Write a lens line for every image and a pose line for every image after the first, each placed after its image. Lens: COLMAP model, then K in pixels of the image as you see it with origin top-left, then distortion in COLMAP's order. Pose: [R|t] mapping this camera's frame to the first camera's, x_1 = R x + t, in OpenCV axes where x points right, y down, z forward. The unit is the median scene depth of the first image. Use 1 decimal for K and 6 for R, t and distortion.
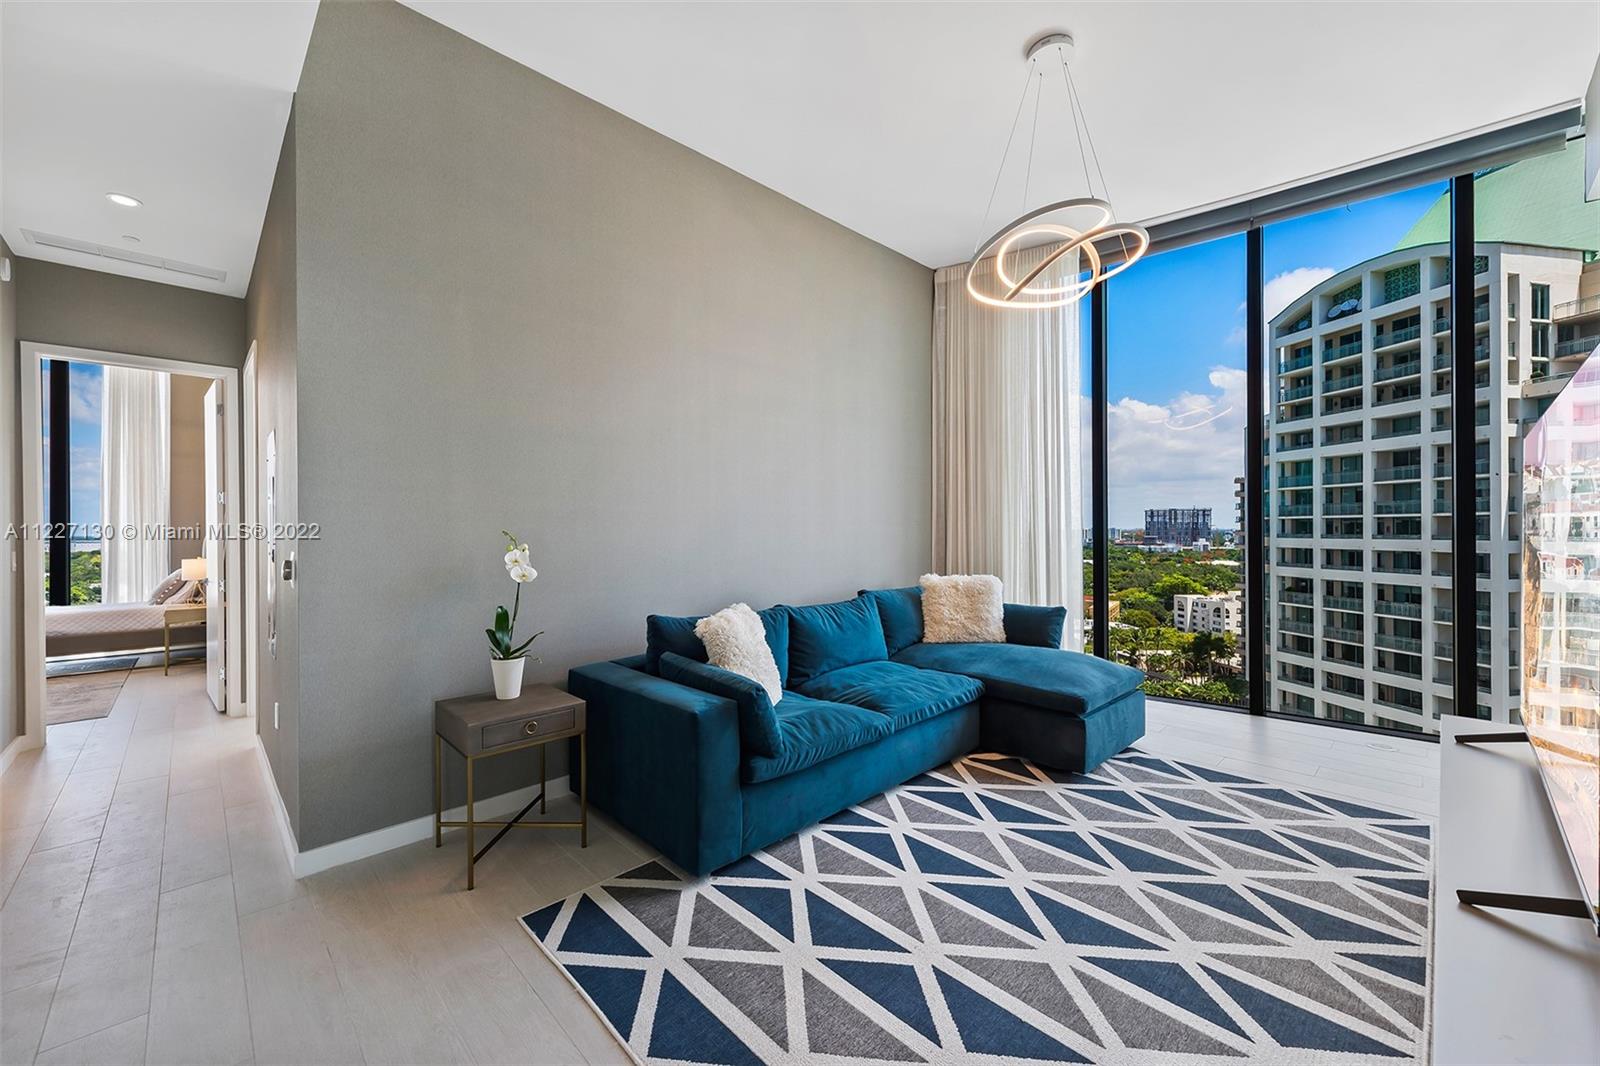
lens RADIAL K [[623.7, 0, 838.0], [0, 623.7, 528.3], [0, 0, 1]] dist [0.015450, -0.004520]
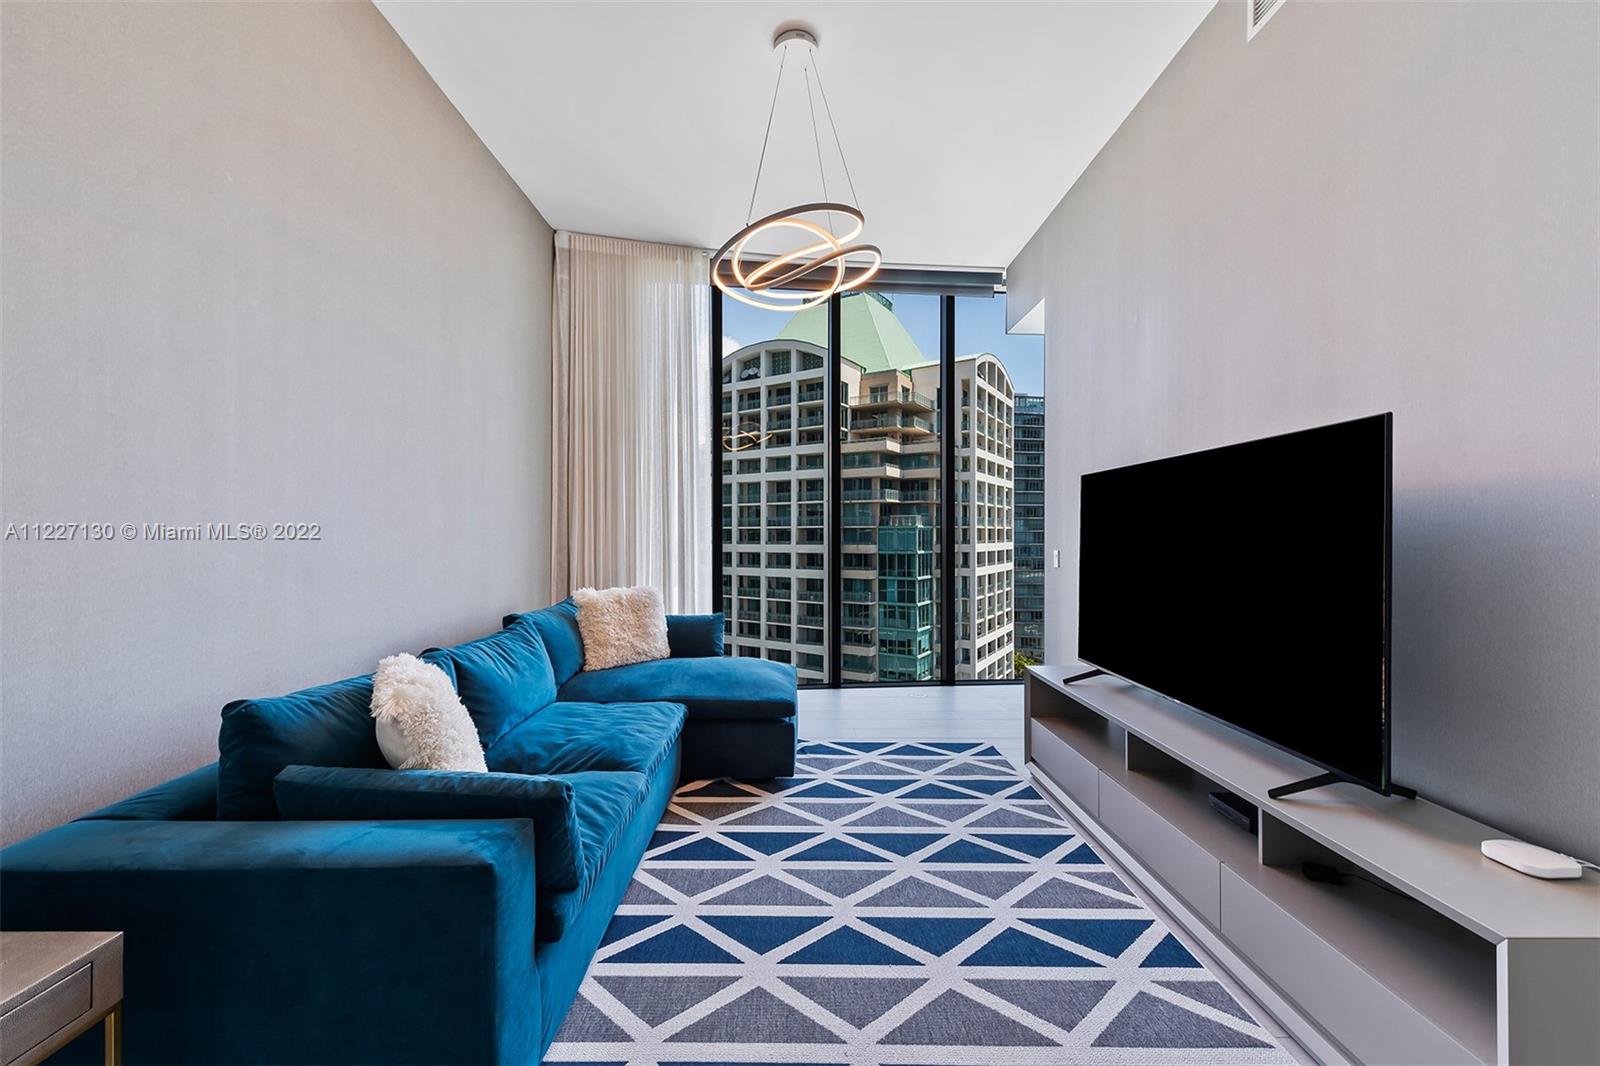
lens RADIAL K [[600.7, 0, 801.2], [0, 600.7, 527.5], [0, 0, 1]] dist [0.013074, -0.002260]
pose [[0.717661, 0.012448, 0.696281, -0.228598], [-0.002276, 0.999877, -0.015530, 0.004461], [-0.696389, 0.009560, 0.717601, 0.238053]]
